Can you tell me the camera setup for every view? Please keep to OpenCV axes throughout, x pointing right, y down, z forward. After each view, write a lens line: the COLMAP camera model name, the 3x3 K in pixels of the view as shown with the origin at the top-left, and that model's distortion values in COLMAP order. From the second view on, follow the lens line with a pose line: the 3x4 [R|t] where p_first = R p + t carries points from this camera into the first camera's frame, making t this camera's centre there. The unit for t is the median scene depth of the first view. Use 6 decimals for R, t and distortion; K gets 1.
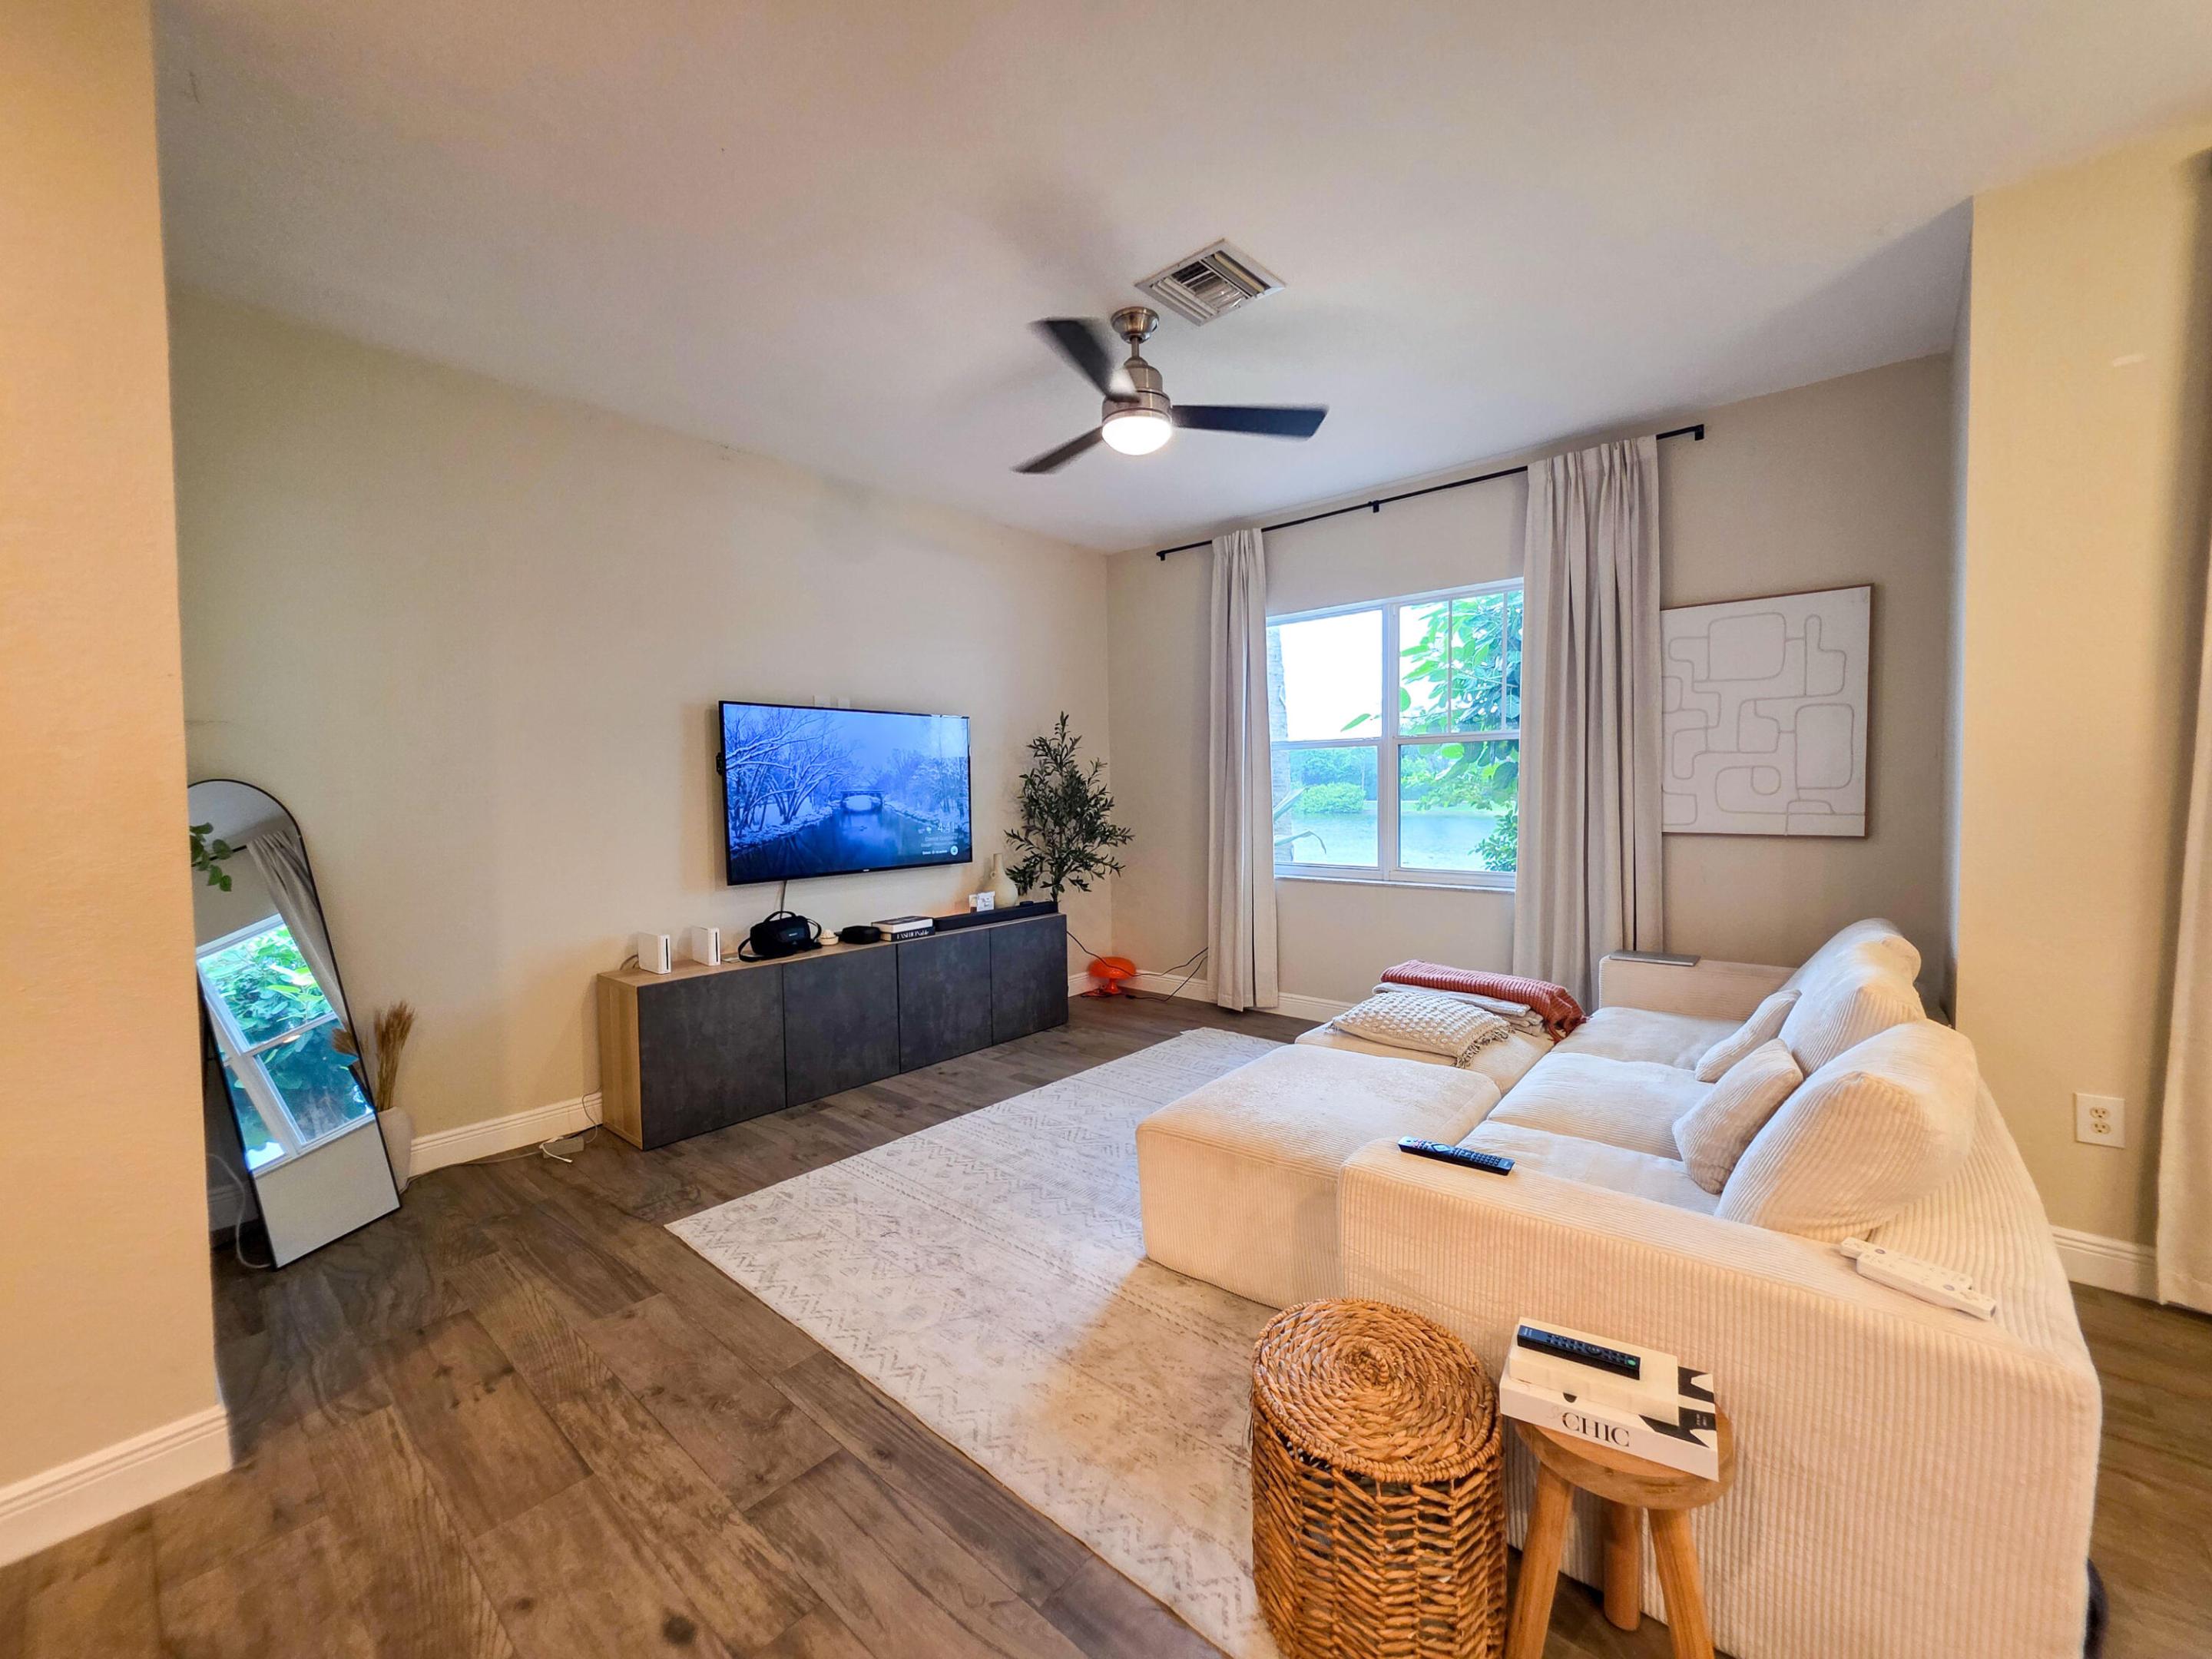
lens RADIAL K [[887.0, 0, 1106.0], [0, 887.0, 829.5], [0, 0, 1]] dist [0.002570, 0.000102]
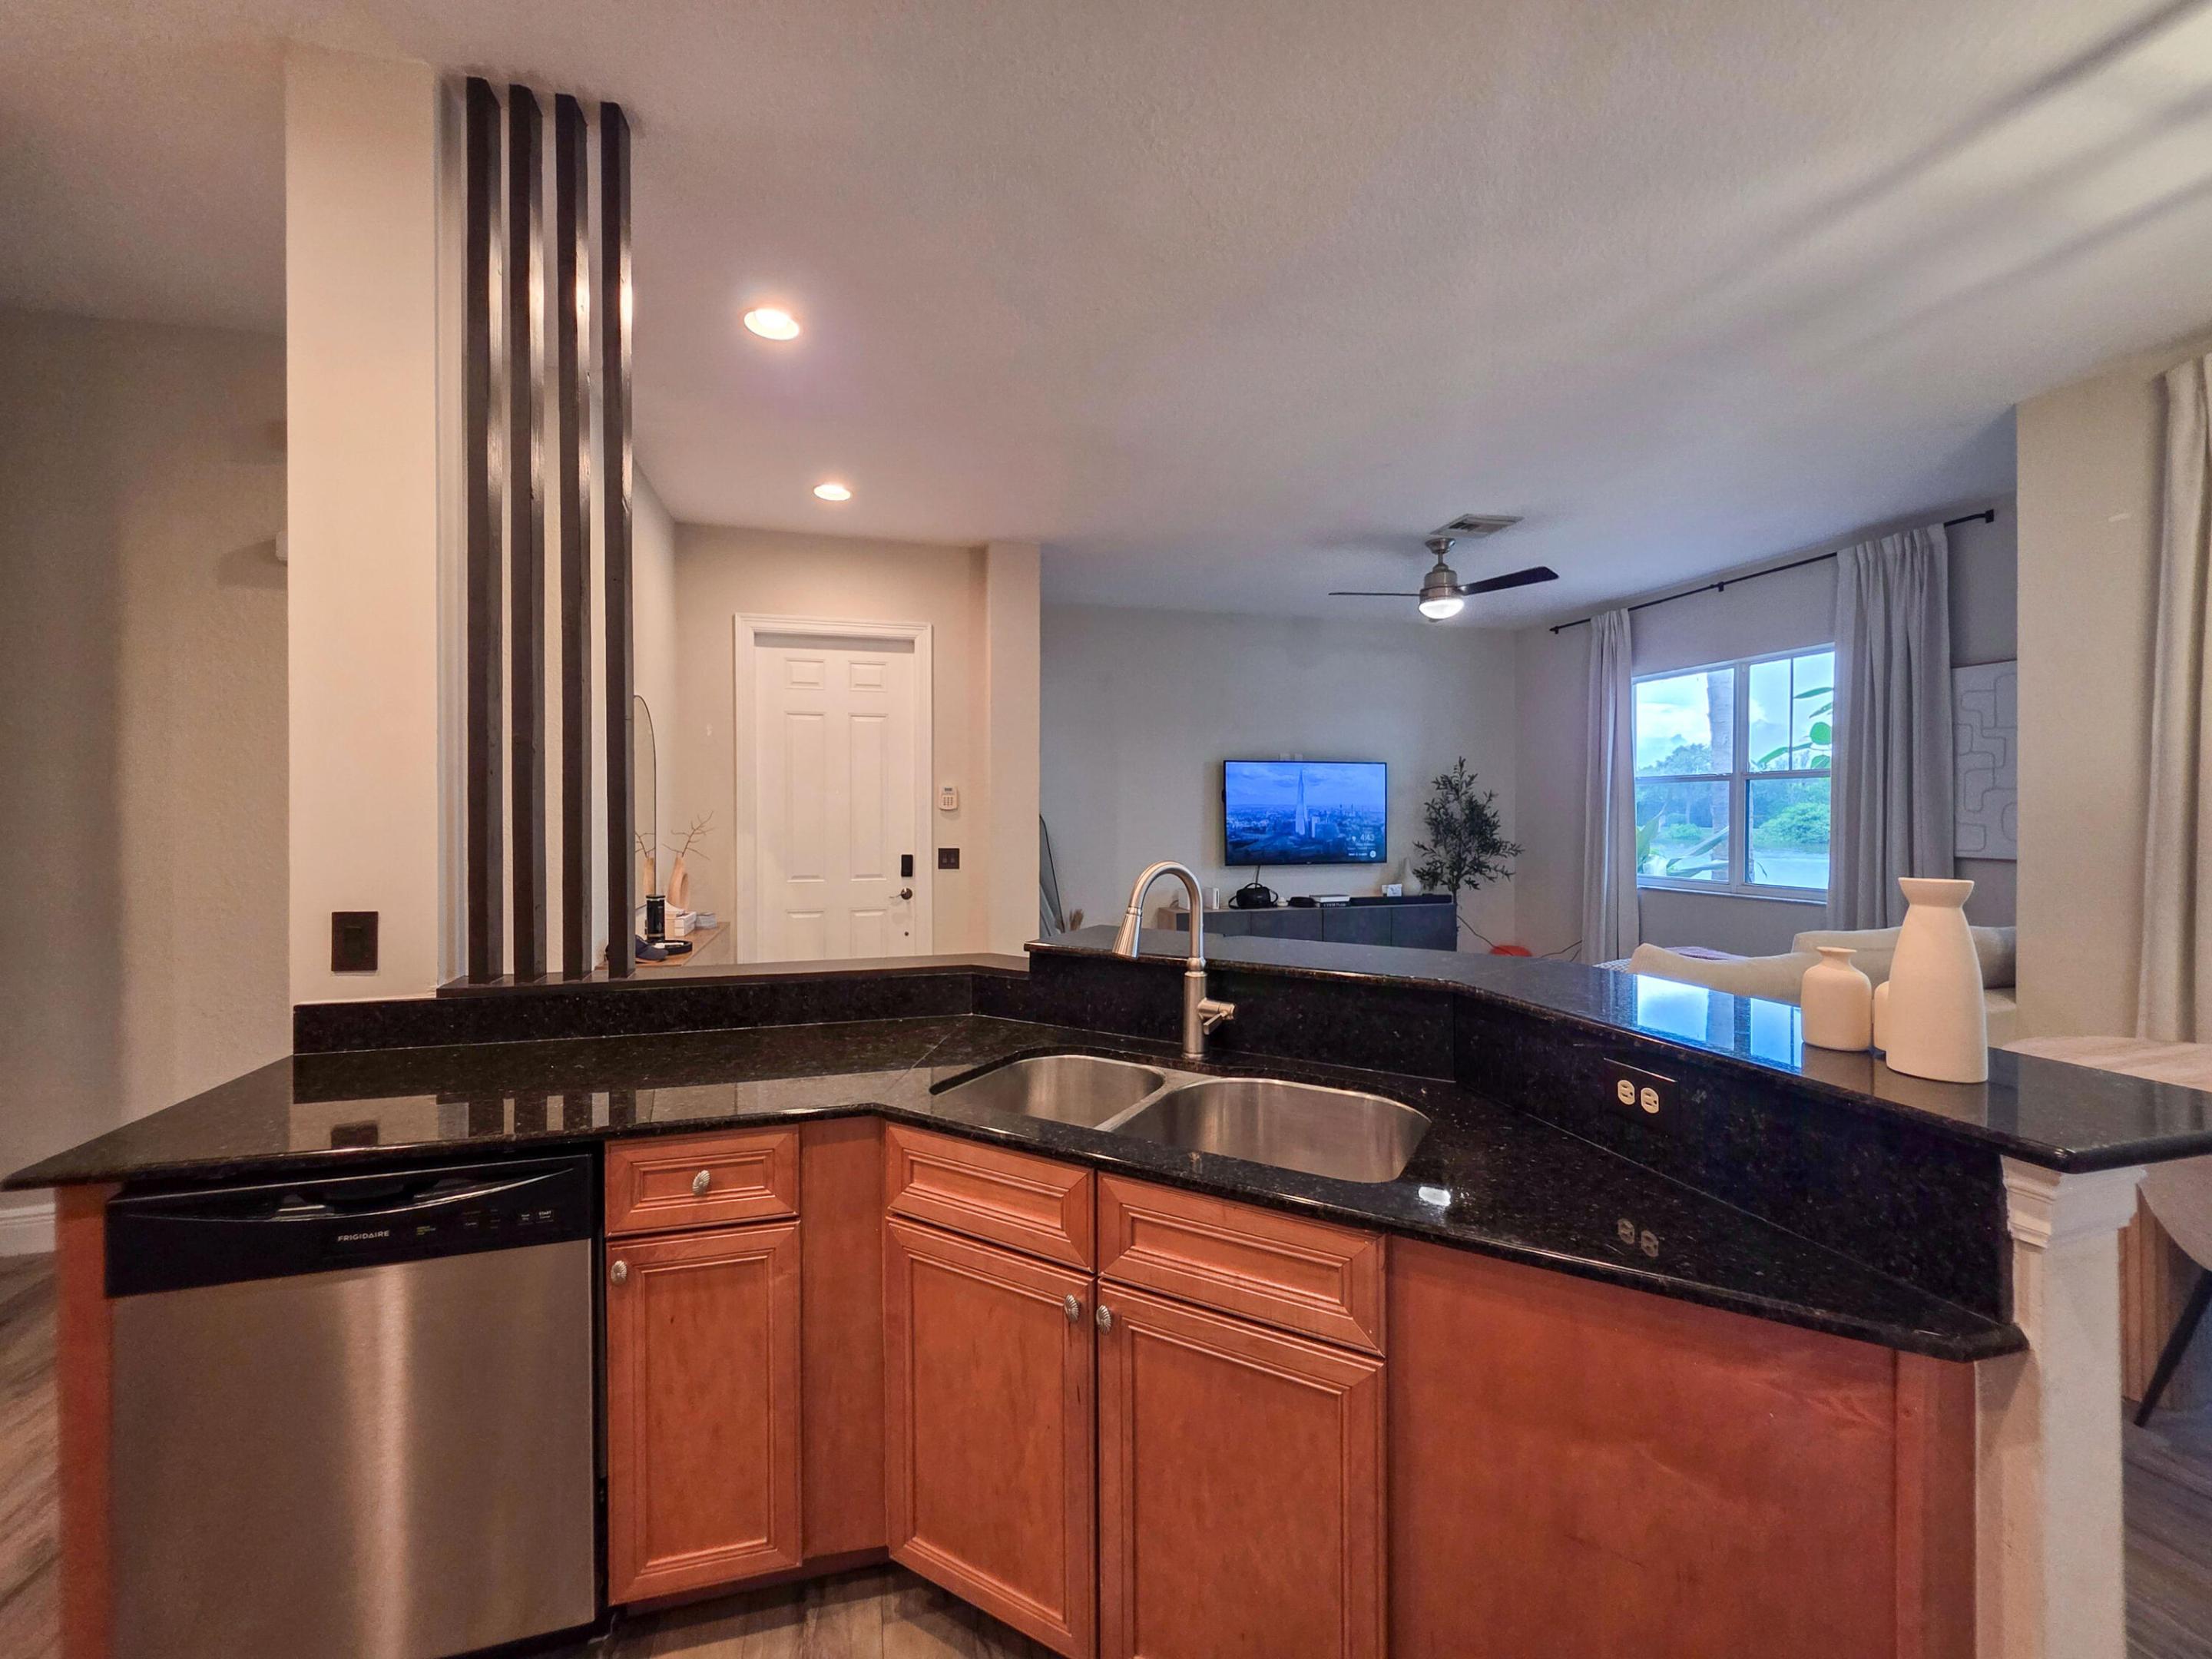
lens RADIAL K [[887.0, 0, 1106.0], [0, 887.0, 829.5], [0, 0, 1]] dist [0.002570, 0.000102]
pose [[0.830393, 0.024646, -0.556633, 0.277150], [-0.037843, 0.999209, -0.012213, 0.017940], [0.555891, 0.031206, 0.830669, -0.462513]]
